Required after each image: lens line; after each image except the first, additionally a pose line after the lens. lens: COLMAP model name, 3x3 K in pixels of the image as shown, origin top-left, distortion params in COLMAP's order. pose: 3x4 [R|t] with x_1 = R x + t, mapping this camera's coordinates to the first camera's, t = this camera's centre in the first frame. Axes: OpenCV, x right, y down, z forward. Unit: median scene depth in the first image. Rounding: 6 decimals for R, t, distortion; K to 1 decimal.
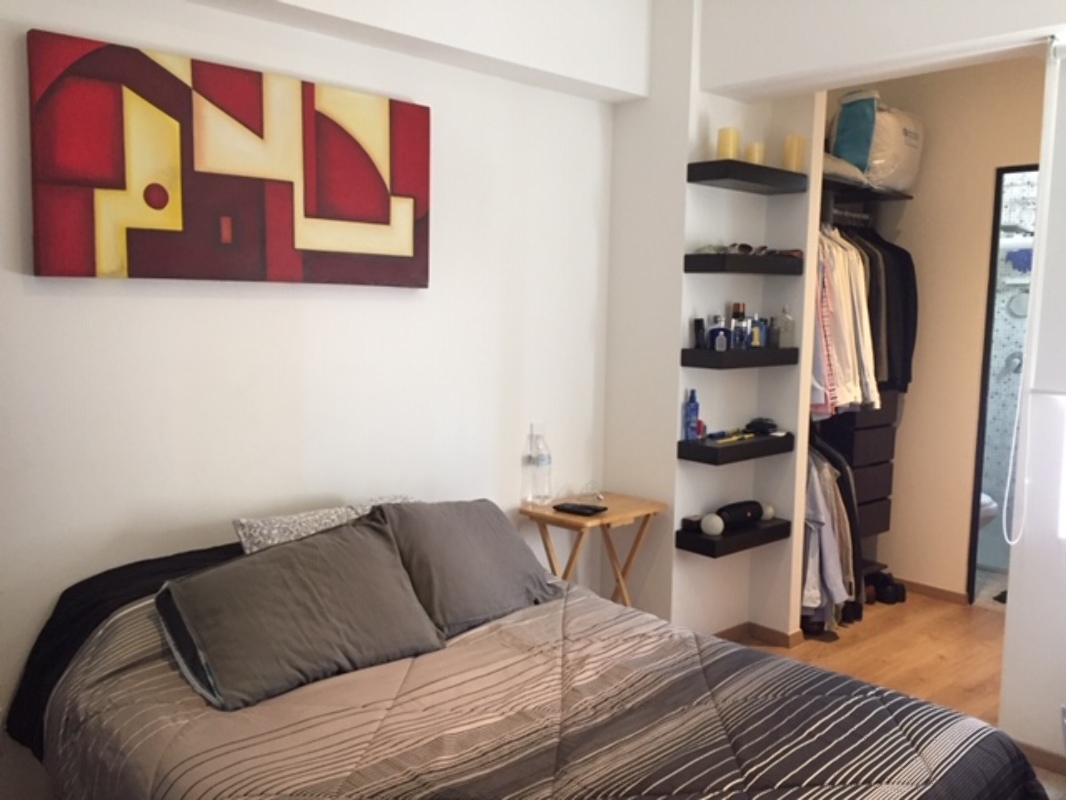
lens RADIAL K [[890.9, 0, 529.2], [0, 890.9, 389.9], [0, 0, 1]] dist [0.041184, -0.084873]
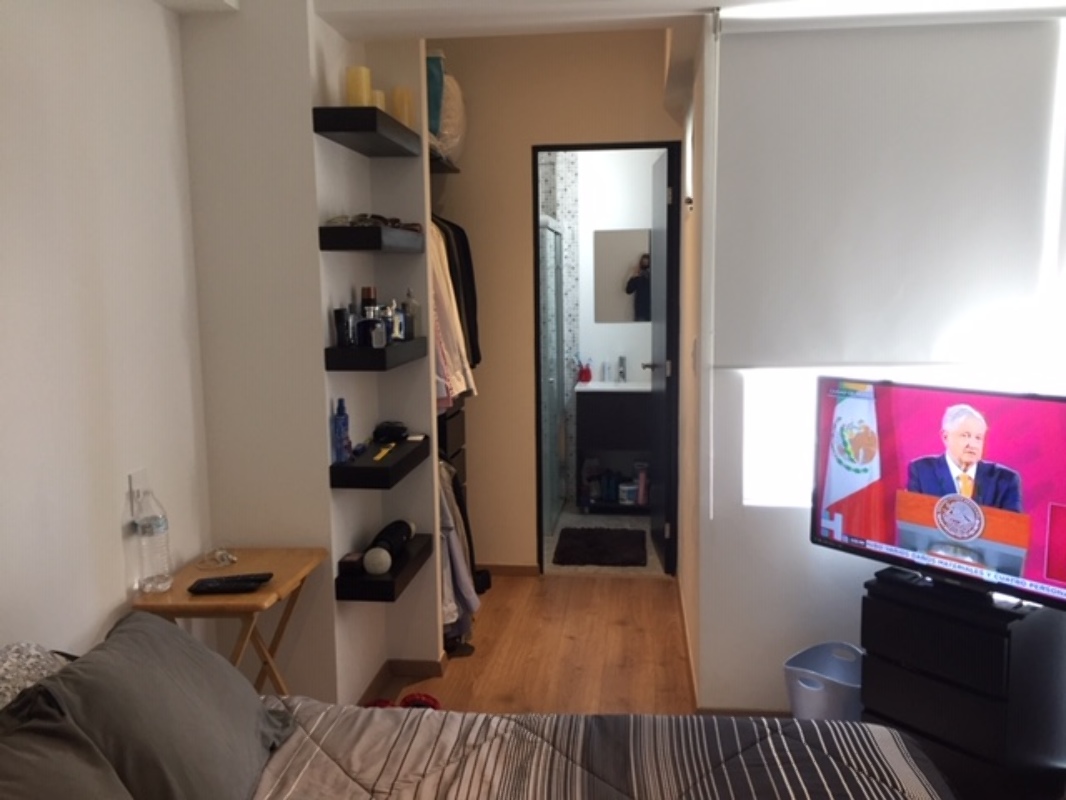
lens RADIAL K [[890.9, 0, 529.2], [0, 890.9, 389.9], [0, 0, 1]] dist [0.041184, -0.084873]
pose [[0.753187, -0.103394, 0.649630, -0.200830], [0.085798, 0.994575, 0.058820, -0.039651], [-0.652187, 0.011434, 0.757972, 0.288186]]
